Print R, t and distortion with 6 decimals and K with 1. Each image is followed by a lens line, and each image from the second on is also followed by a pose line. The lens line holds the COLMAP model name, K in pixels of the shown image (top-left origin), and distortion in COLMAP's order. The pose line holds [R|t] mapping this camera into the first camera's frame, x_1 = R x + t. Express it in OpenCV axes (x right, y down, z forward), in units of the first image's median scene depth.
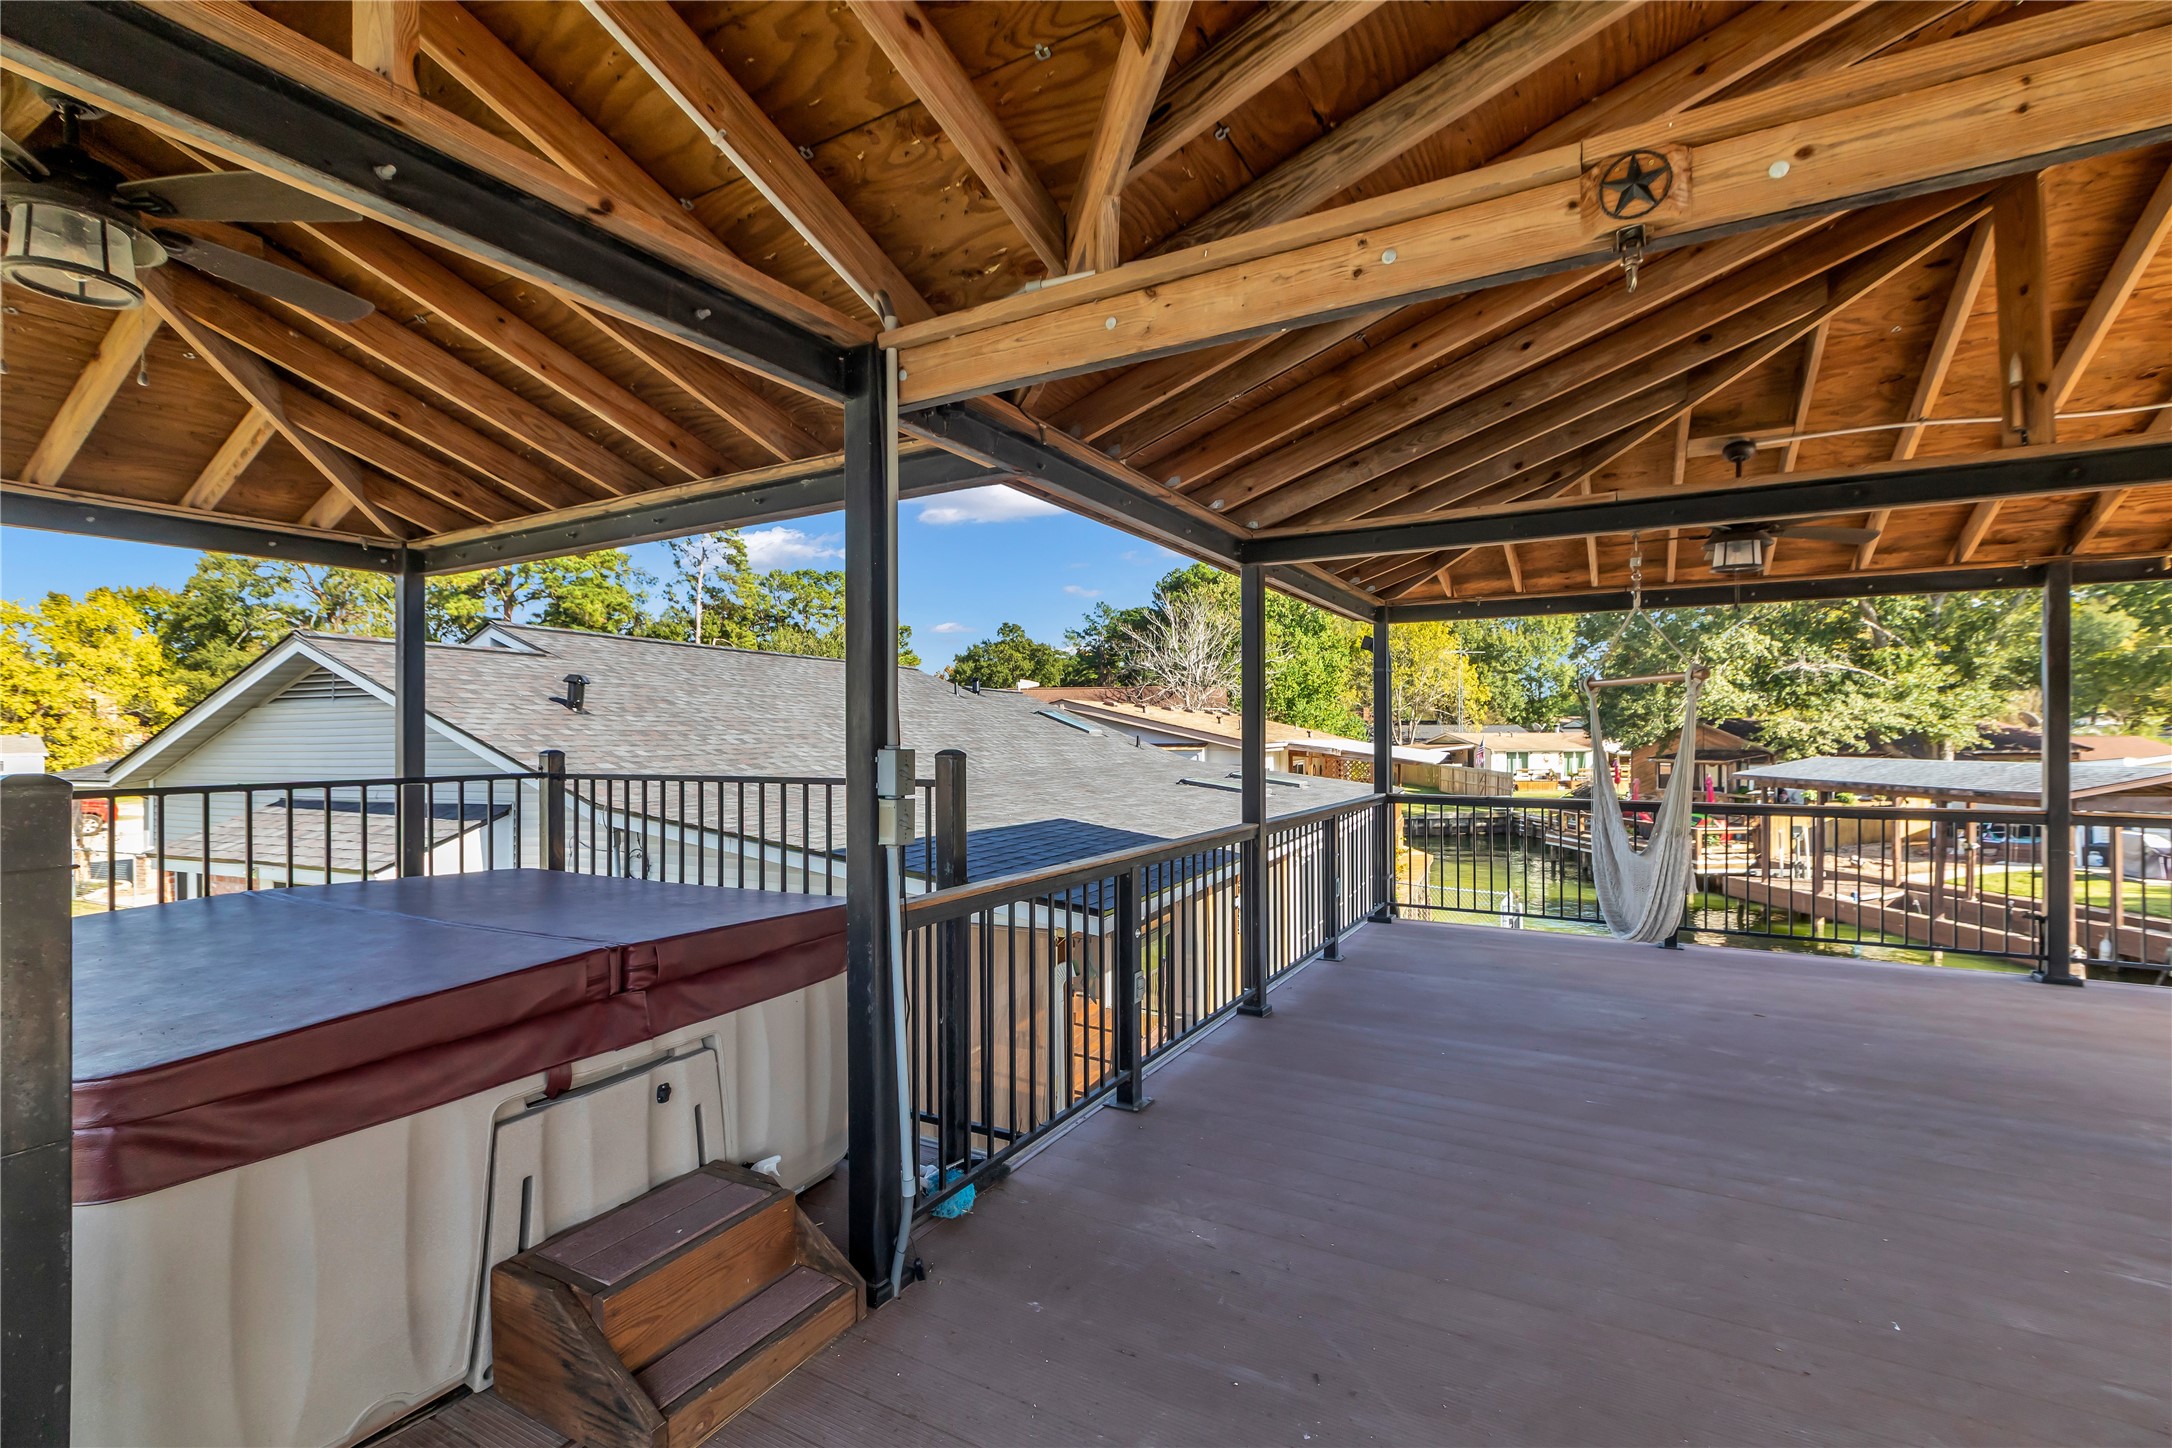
lens RADIAL K [[967.3, 0, 1095.8], [0, 967.3, 739.8], [0, 0, 1]] dist [0.000461, -0.000250]
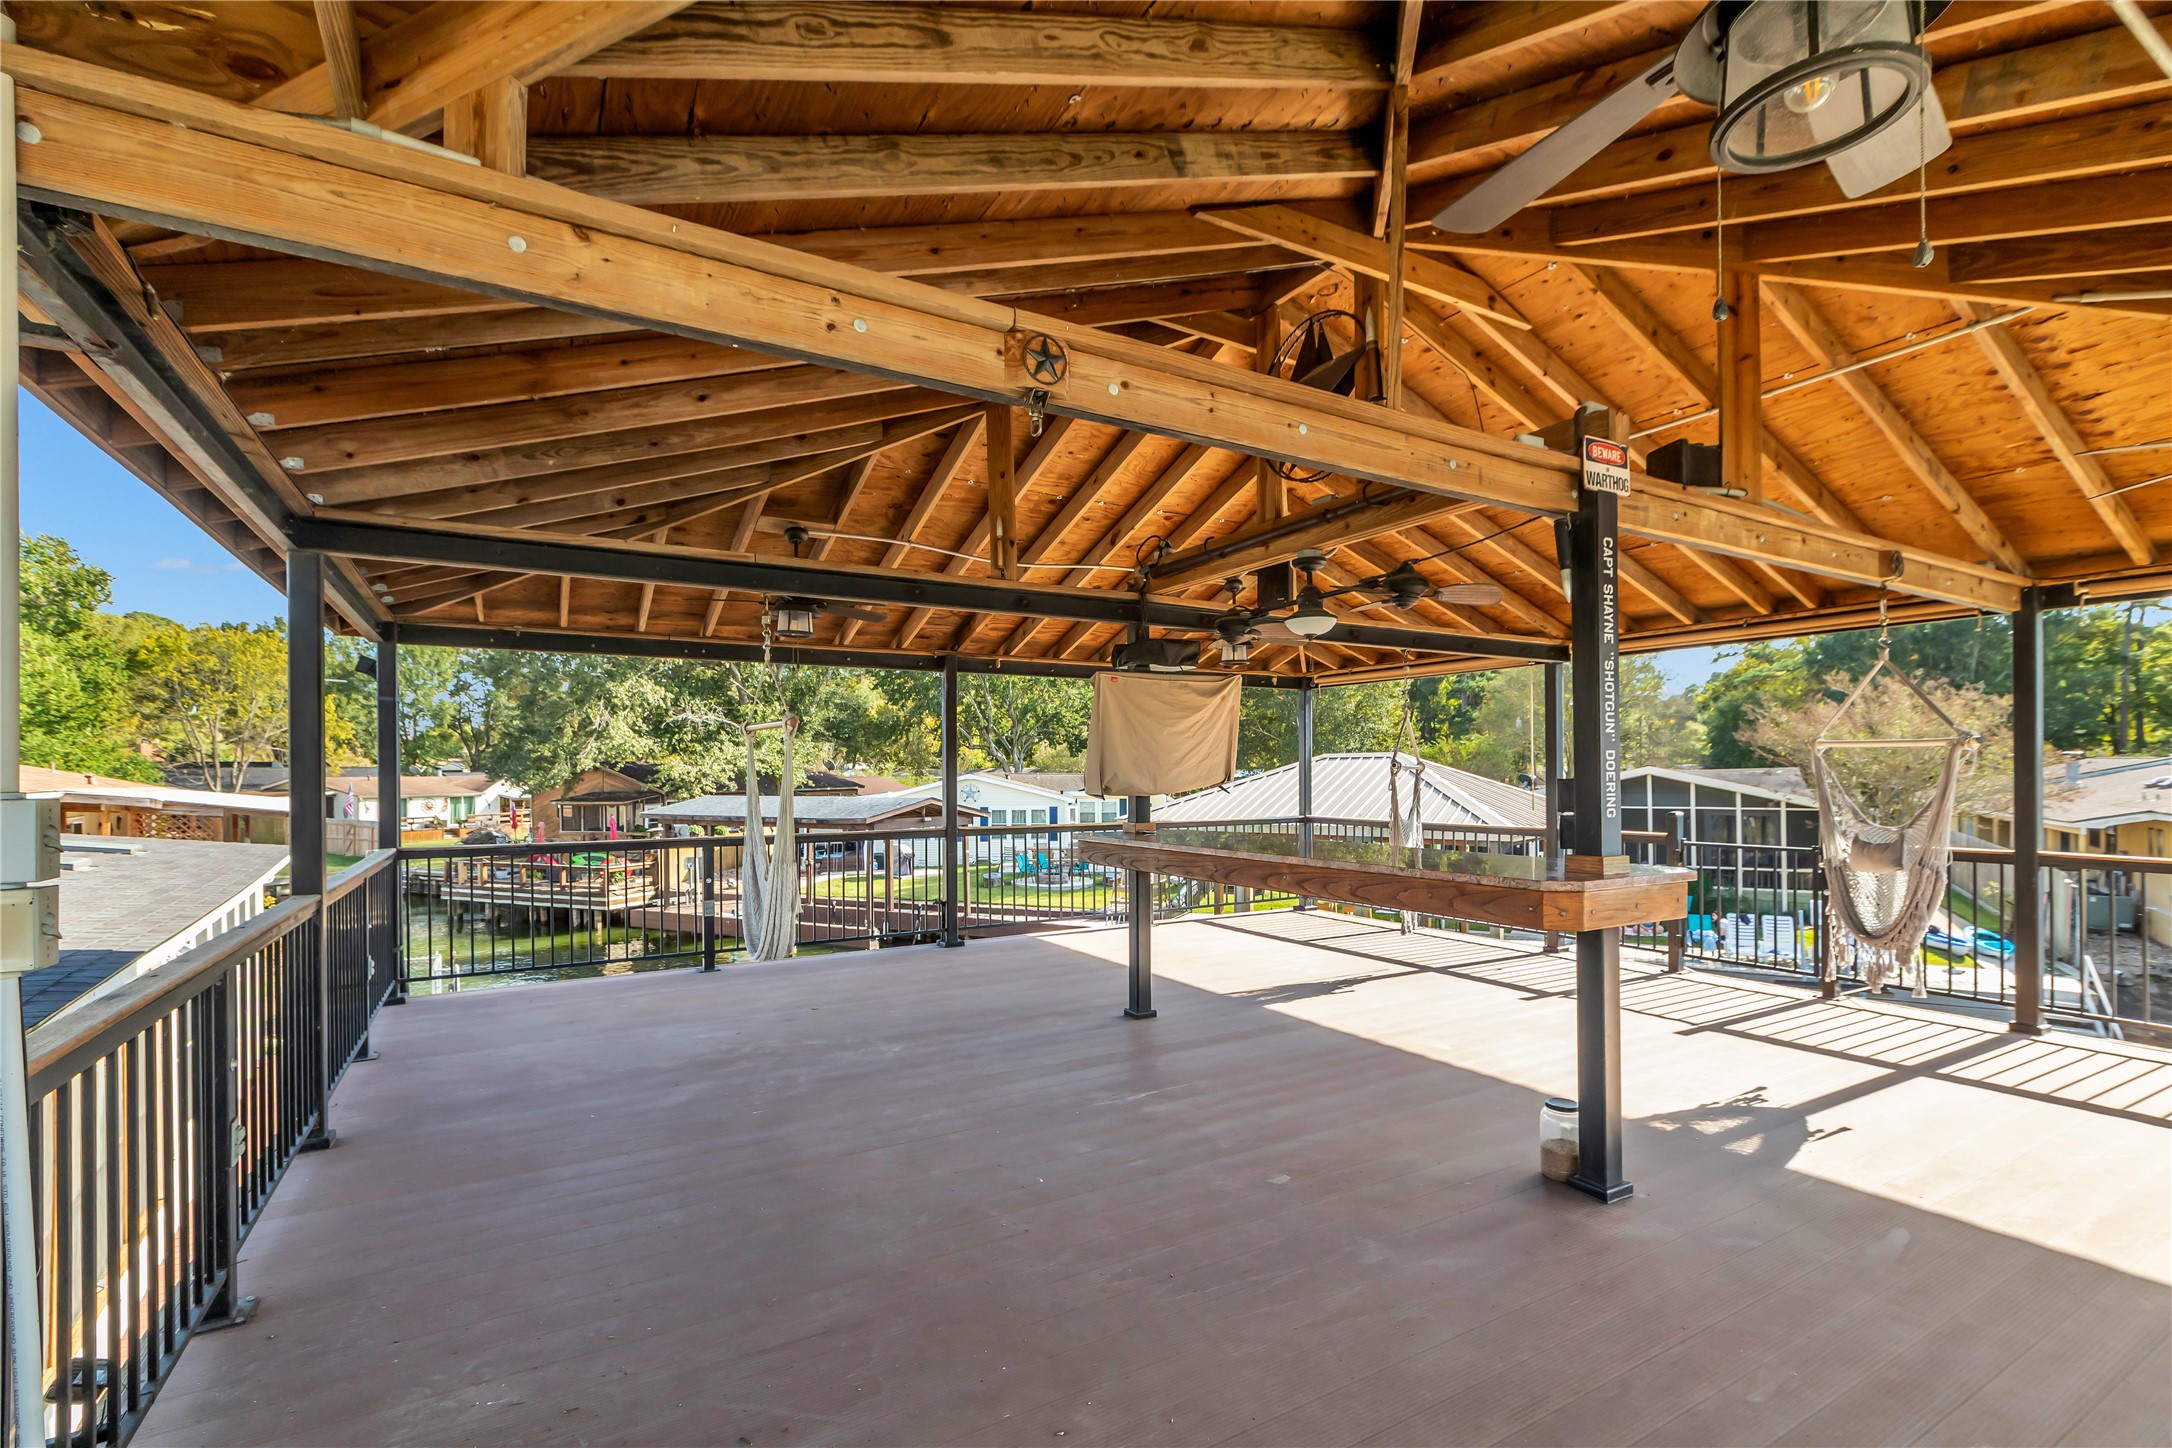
lens RADIAL K [[985.3, 0, 1088.7], [0, 985.3, 777.7], [0, 0, 1]] dist [-0.001150, 0.000178]
pose [[0.495456, -0.004992, 0.868619, -0.149781], [0.009781, 0.999952, 0.000167, 0.000872], [-0.868578, 0.008414, 0.495481, 0.070351]]
